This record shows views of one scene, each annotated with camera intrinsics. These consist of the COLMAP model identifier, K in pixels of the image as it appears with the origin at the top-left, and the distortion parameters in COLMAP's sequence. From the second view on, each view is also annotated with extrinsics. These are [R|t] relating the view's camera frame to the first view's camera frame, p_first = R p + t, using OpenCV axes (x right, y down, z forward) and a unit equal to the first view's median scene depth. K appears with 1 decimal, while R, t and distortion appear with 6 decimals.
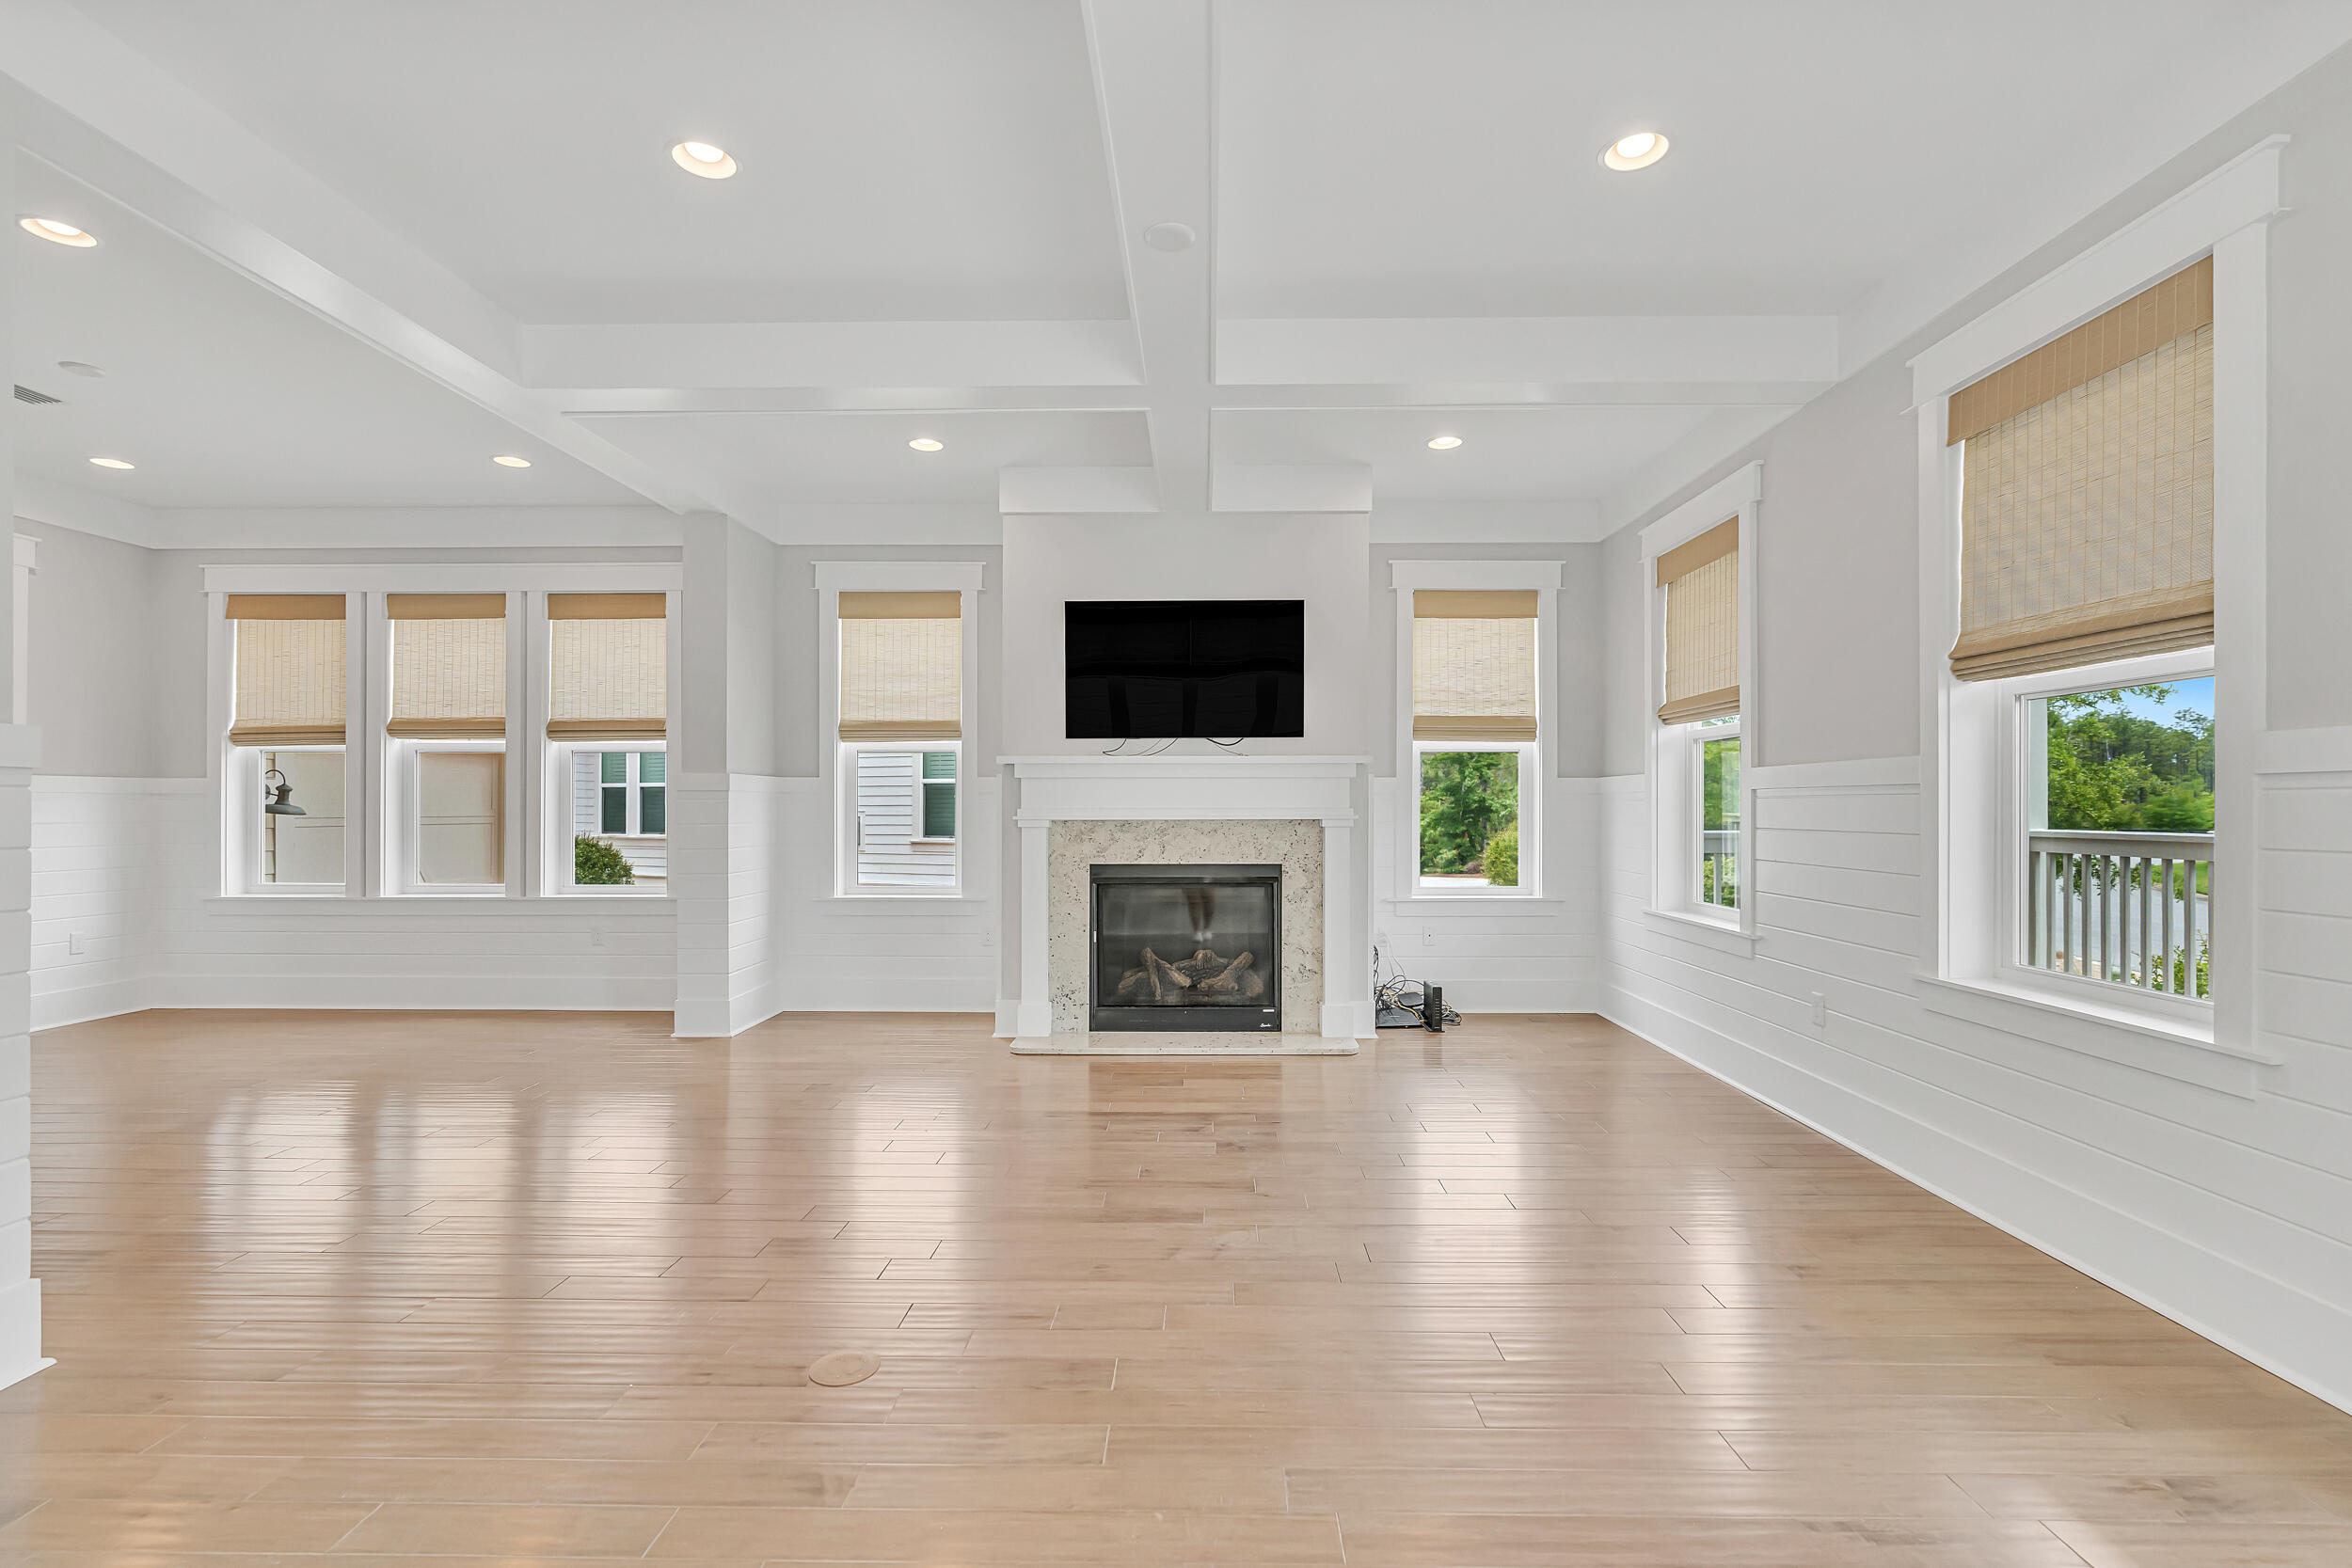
lens RADIAL K [[1071.0, 0, 1174.4], [0, 1071.0, 802.5], [0, 0, 1]] dist [0.004018, 0.000675]
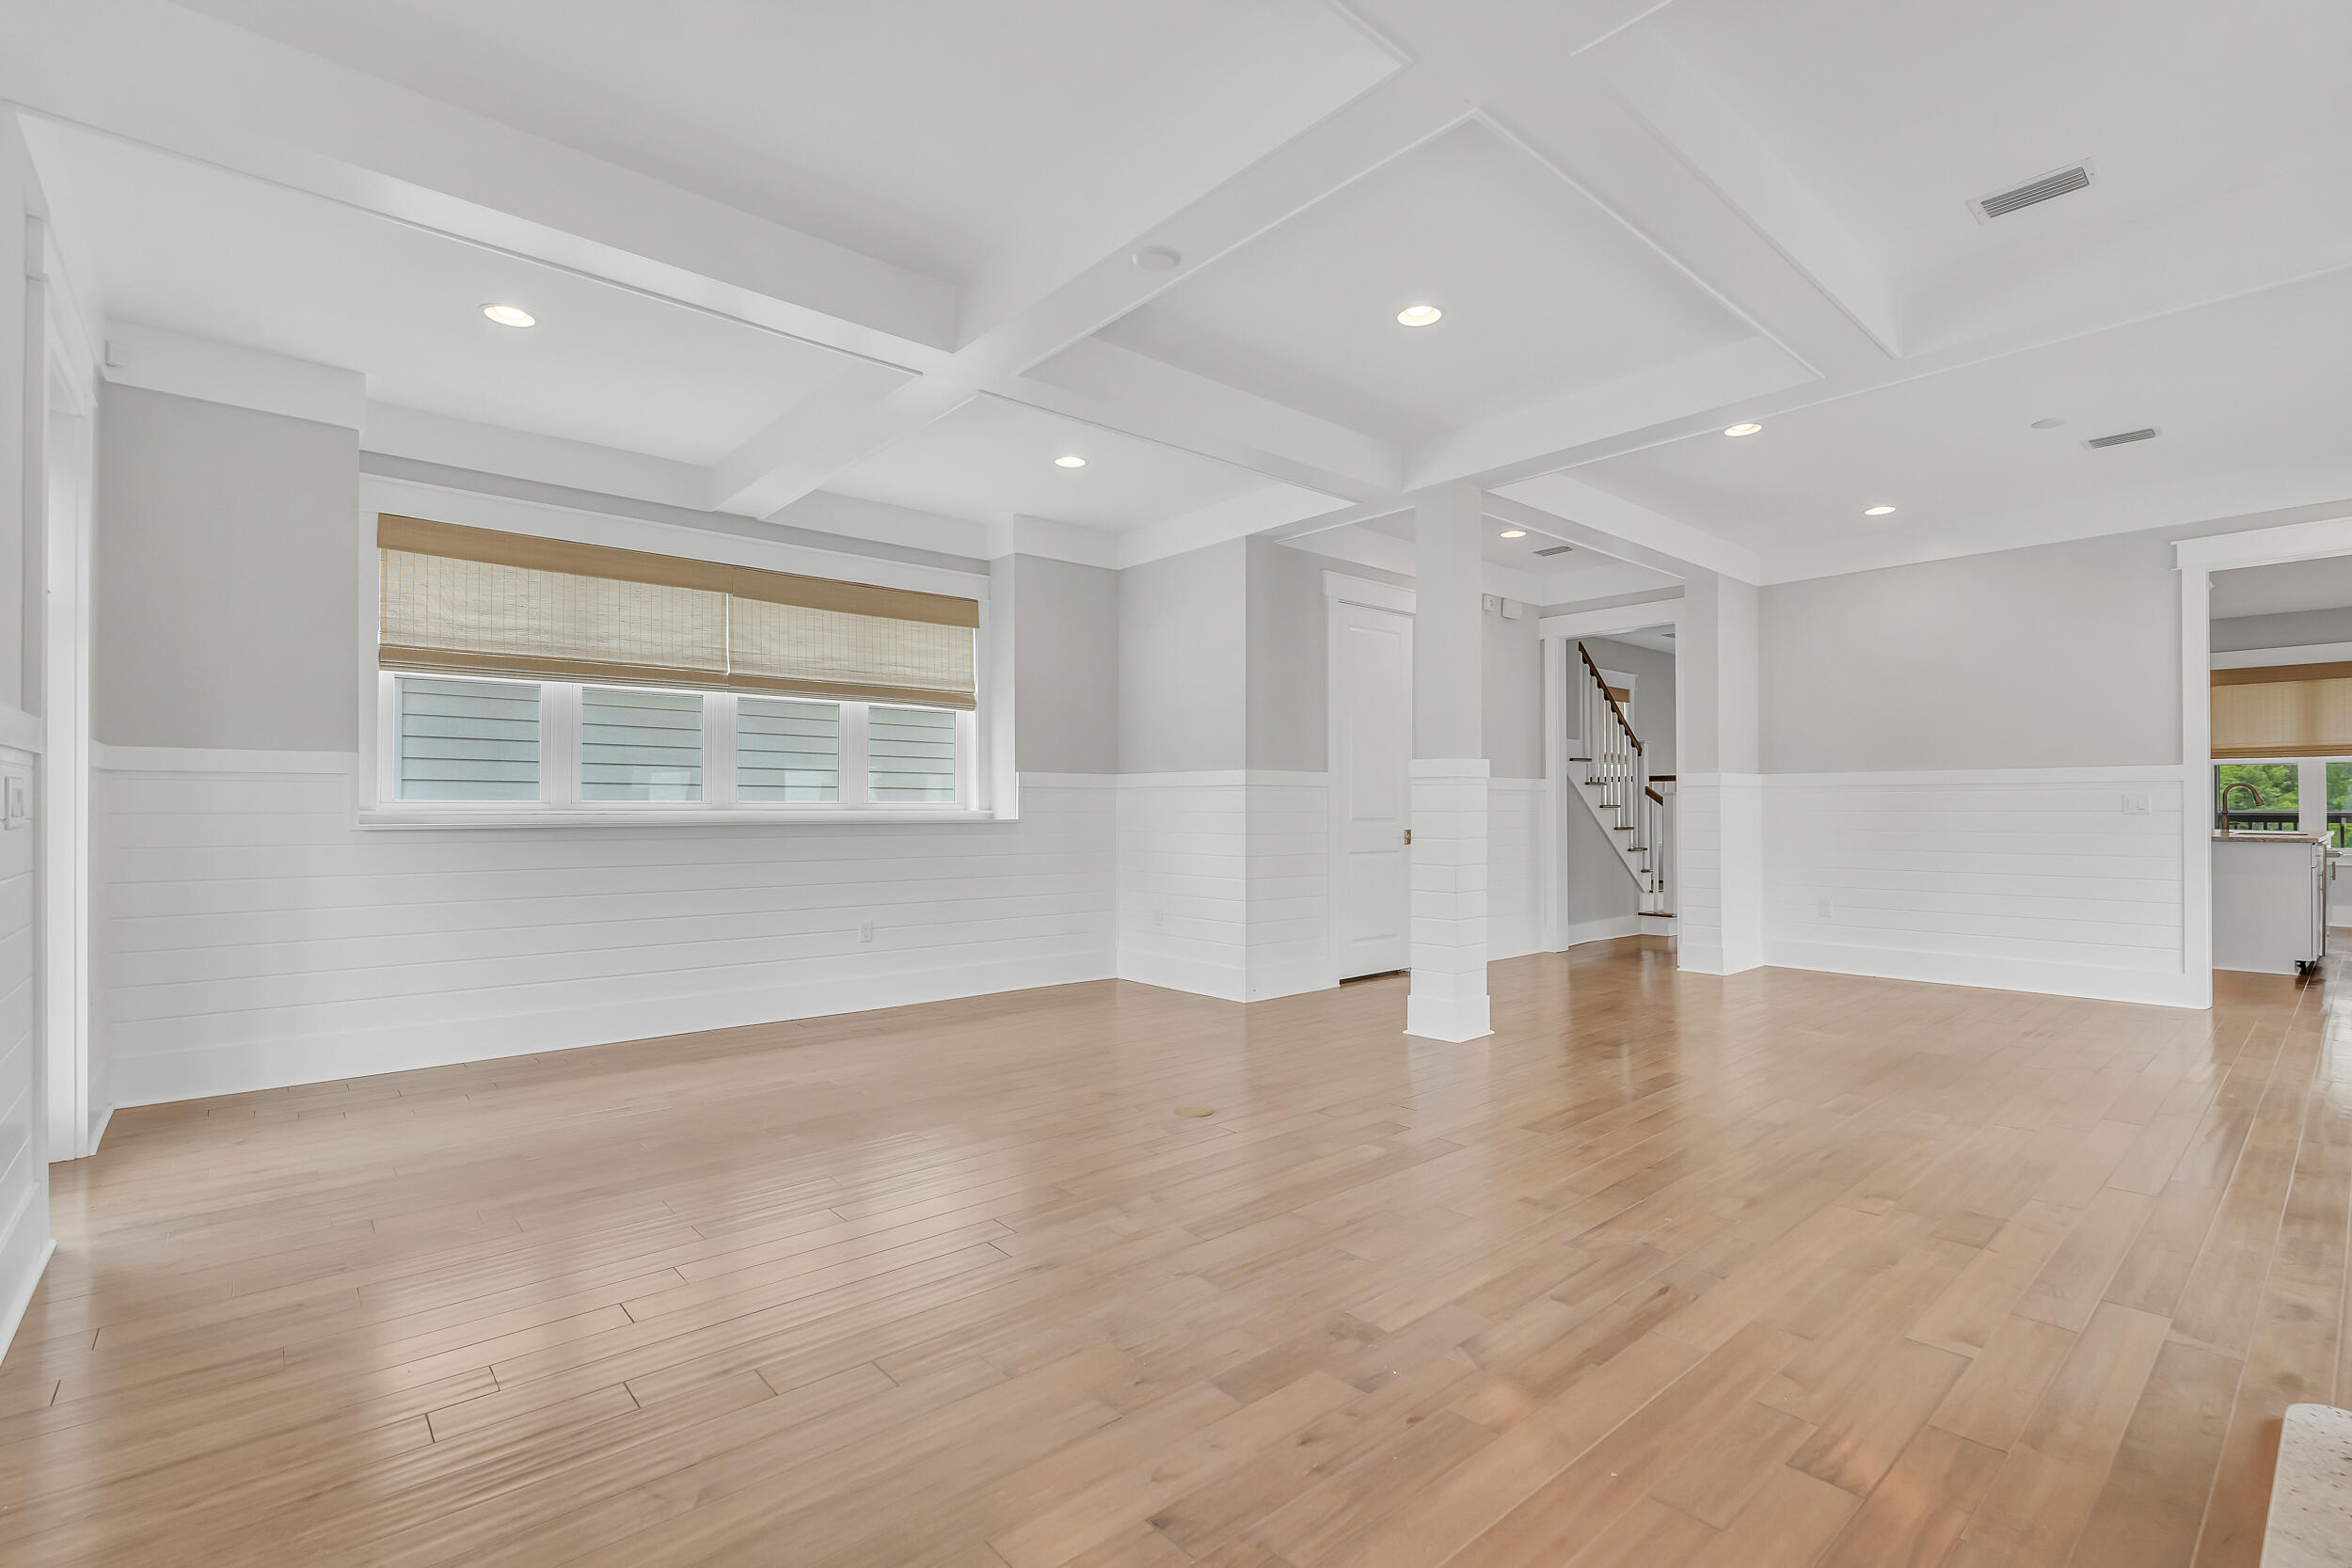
lens RADIAL K [[1071.0, 0, 1178.3], [0, 1071.0, 795.4], [0, 0, 1]] dist [0.004018, 0.000675]
pose [[-0.735295, -0.005422, -0.677725, 0.493304], [0.002241, 0.999943, -0.010431, 0.020713], [0.677743, -0.009189, -0.735241, 1.264420]]
